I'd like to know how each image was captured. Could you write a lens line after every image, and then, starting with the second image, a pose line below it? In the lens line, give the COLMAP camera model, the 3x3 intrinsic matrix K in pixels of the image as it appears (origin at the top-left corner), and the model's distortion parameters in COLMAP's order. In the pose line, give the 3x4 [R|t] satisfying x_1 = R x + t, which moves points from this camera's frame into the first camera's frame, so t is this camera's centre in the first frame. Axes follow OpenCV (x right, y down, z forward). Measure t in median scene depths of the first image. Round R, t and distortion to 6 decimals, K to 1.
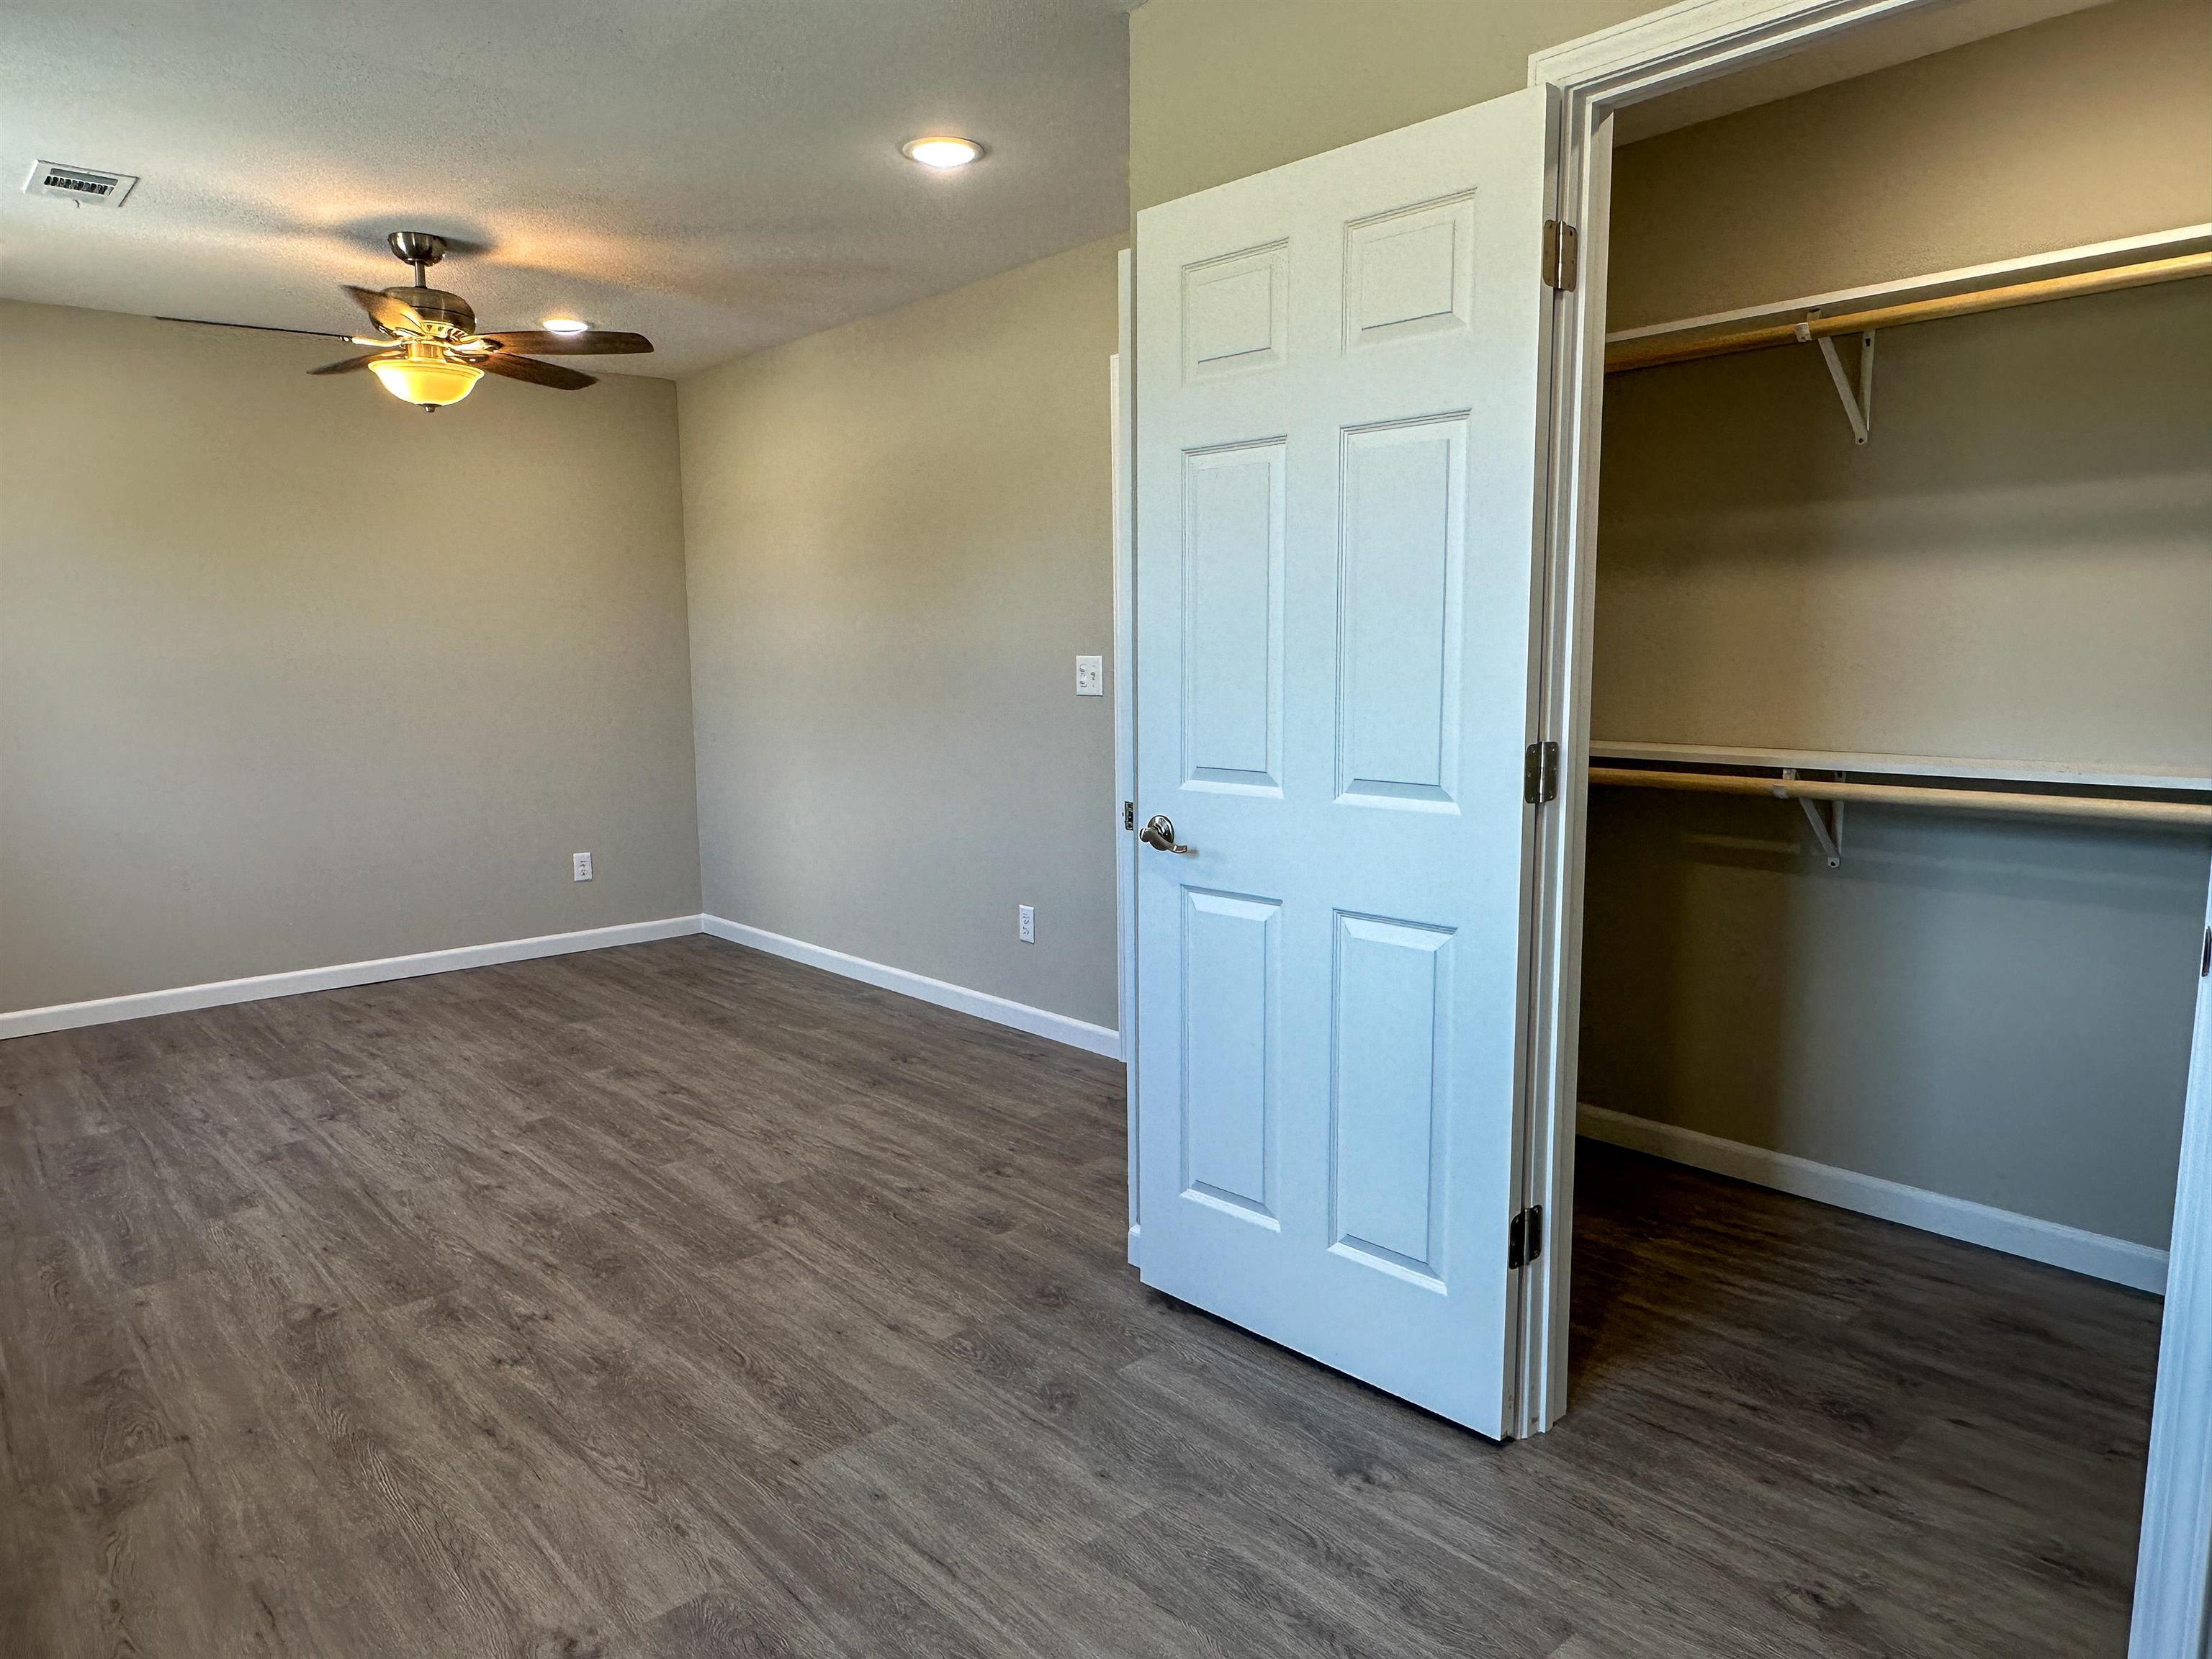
lens RADIAL K [[1421.6, 0, 1106.0], [0, 1421.6, 829.5], [0, 0, 1]] dist [-0.004382, -0.001470]
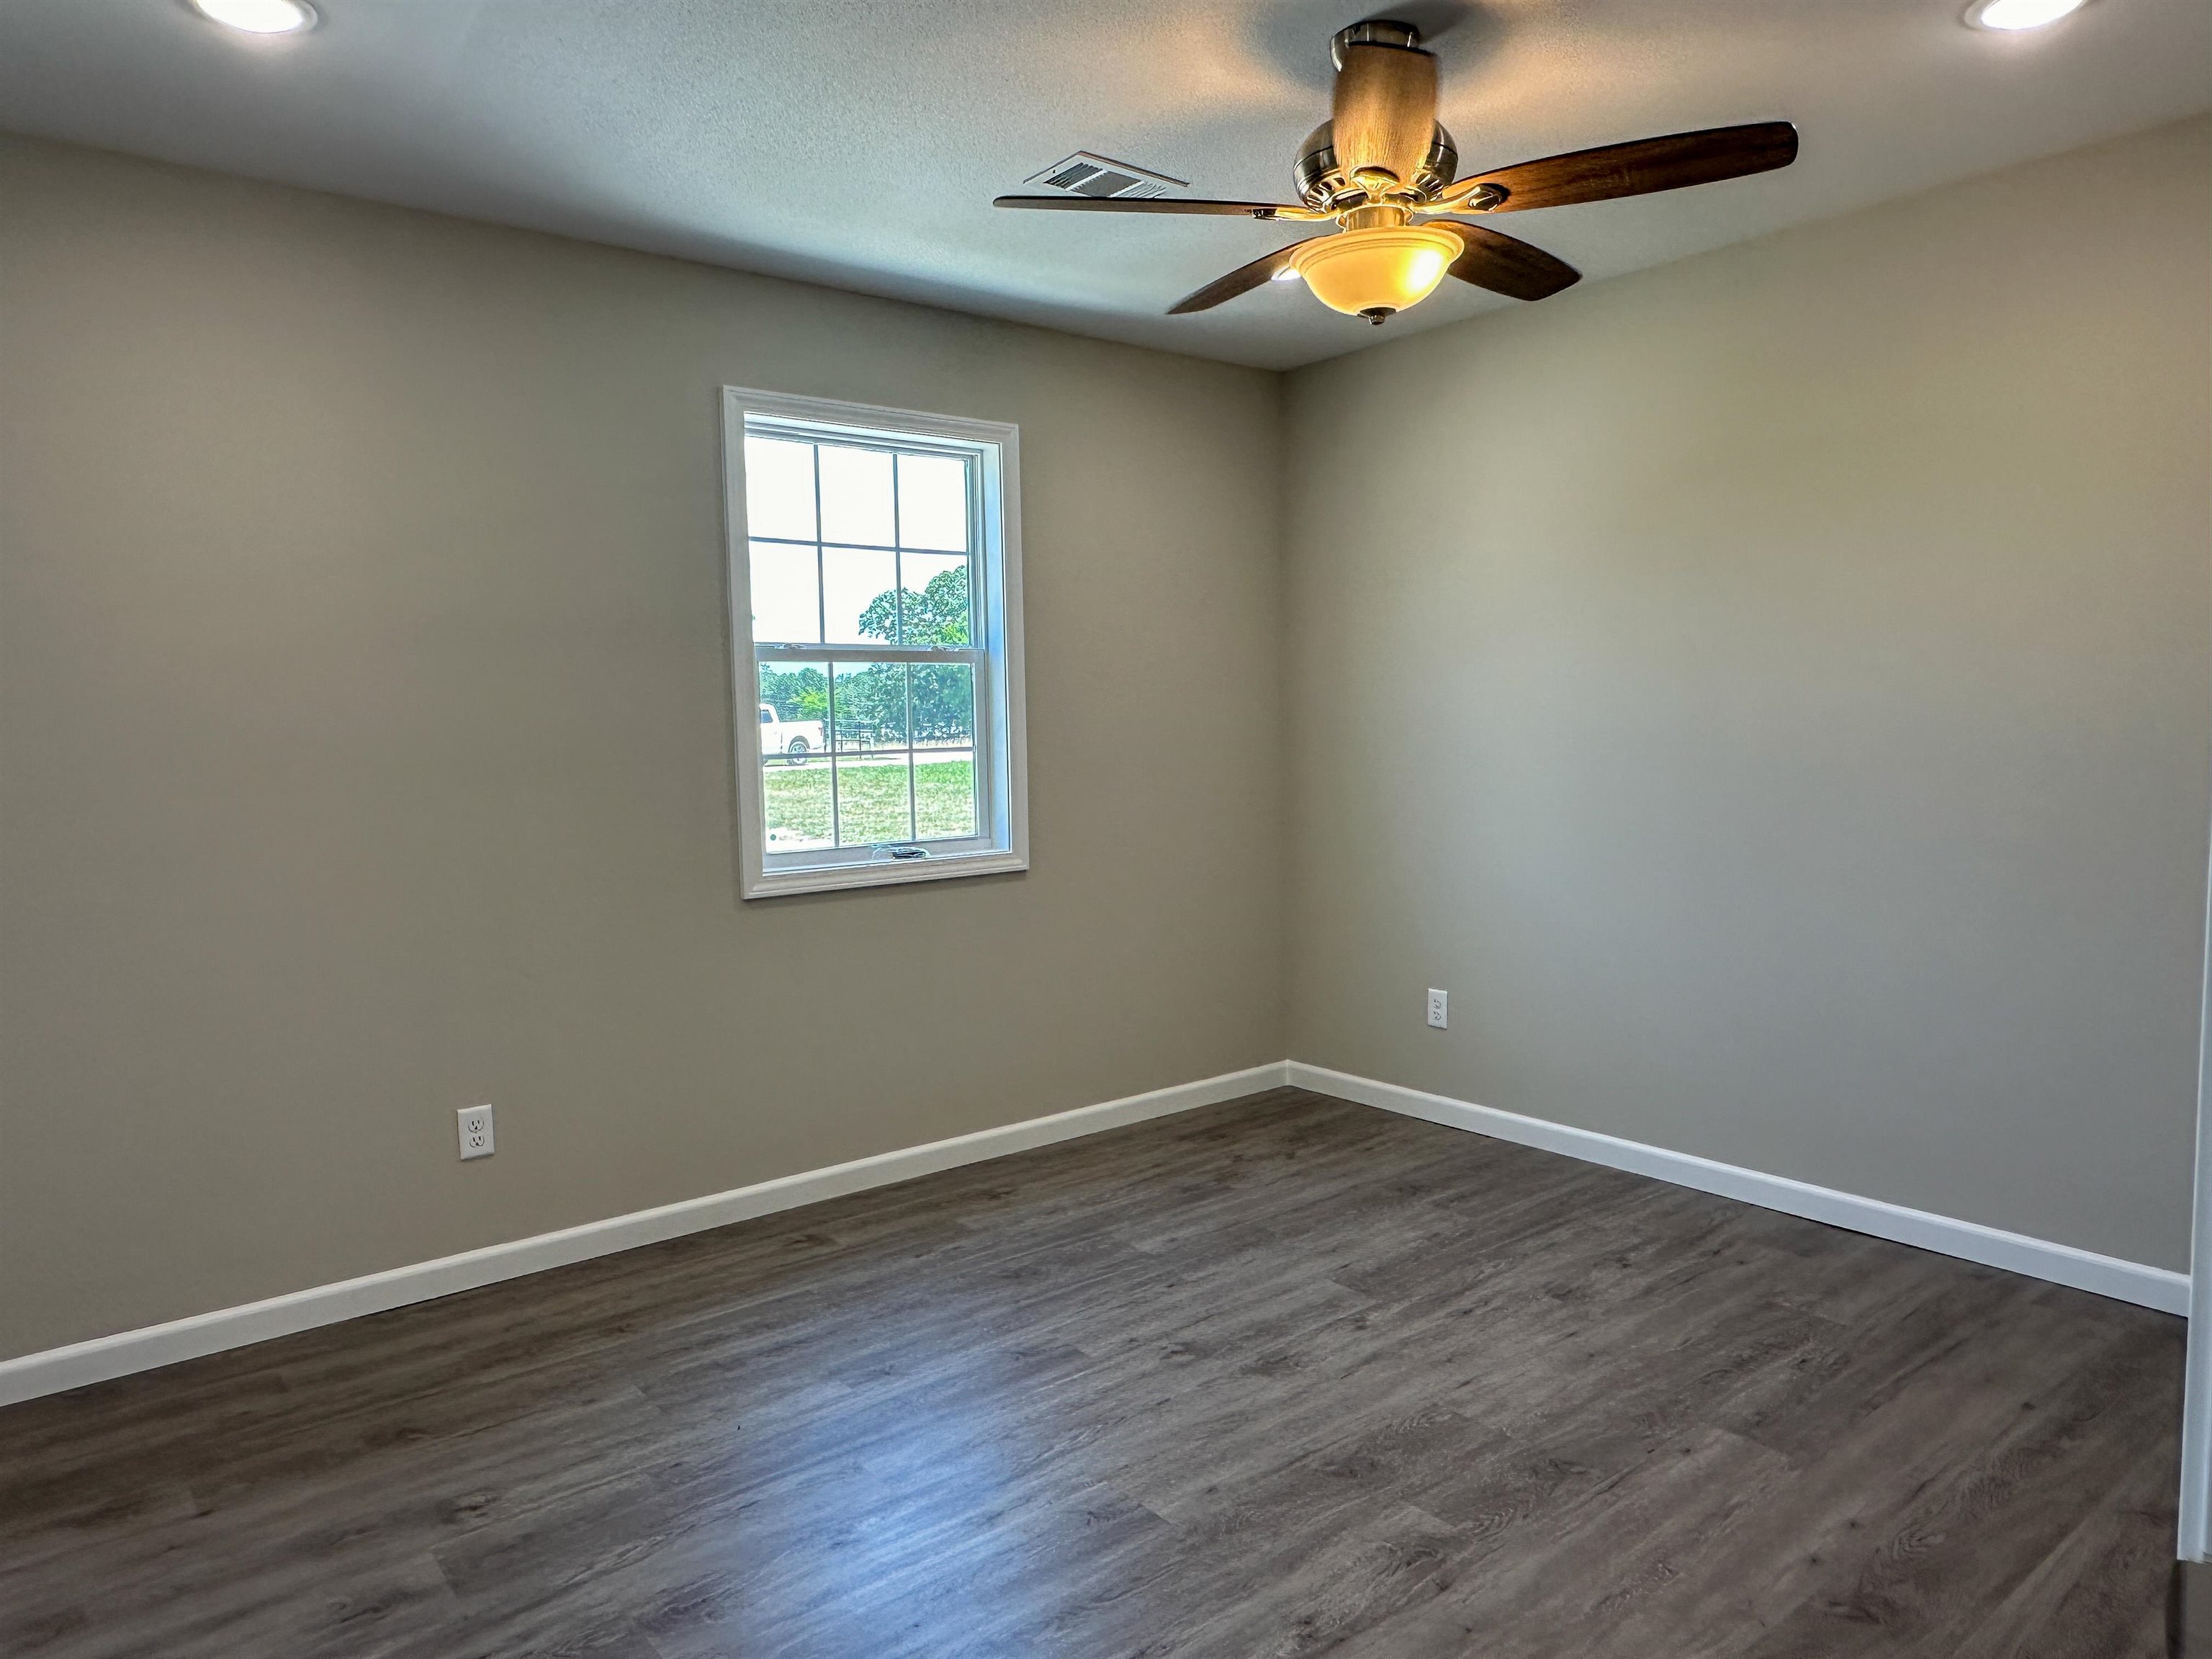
lens RADIAL K [[1421.6, 0, 1106.0], [0, 1421.6, 829.5], [0, 0, 1]] dist [-0.004382, -0.001470]
pose [[-0.060835, 0.091911, -0.993907, 0.153096], [-0.107426, 0.989365, 0.098067, -0.125775], [0.992350, 0.112737, -0.050314, 0.925887]]
